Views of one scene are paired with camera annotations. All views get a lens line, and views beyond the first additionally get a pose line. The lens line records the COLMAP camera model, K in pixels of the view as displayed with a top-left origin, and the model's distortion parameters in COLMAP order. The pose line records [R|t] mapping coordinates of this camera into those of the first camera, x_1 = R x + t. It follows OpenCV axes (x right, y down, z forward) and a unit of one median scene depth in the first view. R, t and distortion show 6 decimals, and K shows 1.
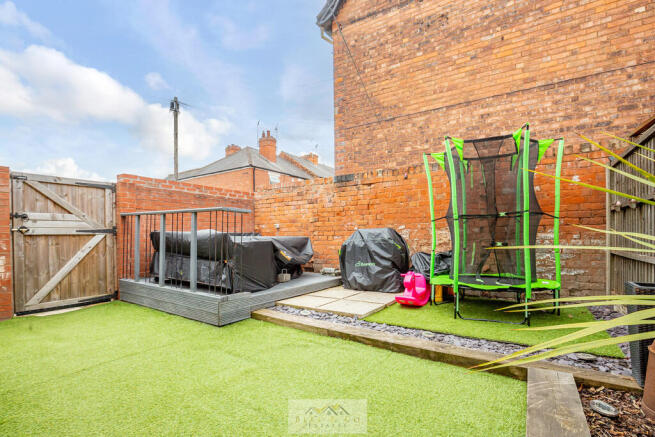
lens RADIAL K [[307.1, 0, 326.9], [0, 307.1, 236.0], [0, 0, 1]] dist [-0.002725, 0.000186]
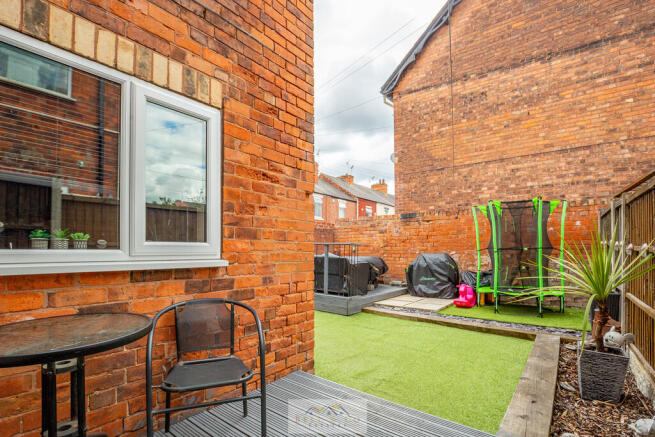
lens RADIAL K [[311.7, 0, 328.8], [0, 311.7, 245.6], [0, 0, 1]] dist [0.000160, 0.000057]
pose [[0.997811, 0.006825, -0.065775, -0.242535], [-0.007521, 0.999918, -0.010333, -0.044410], [0.065699, 0.010805, 0.997781, -0.483785]]
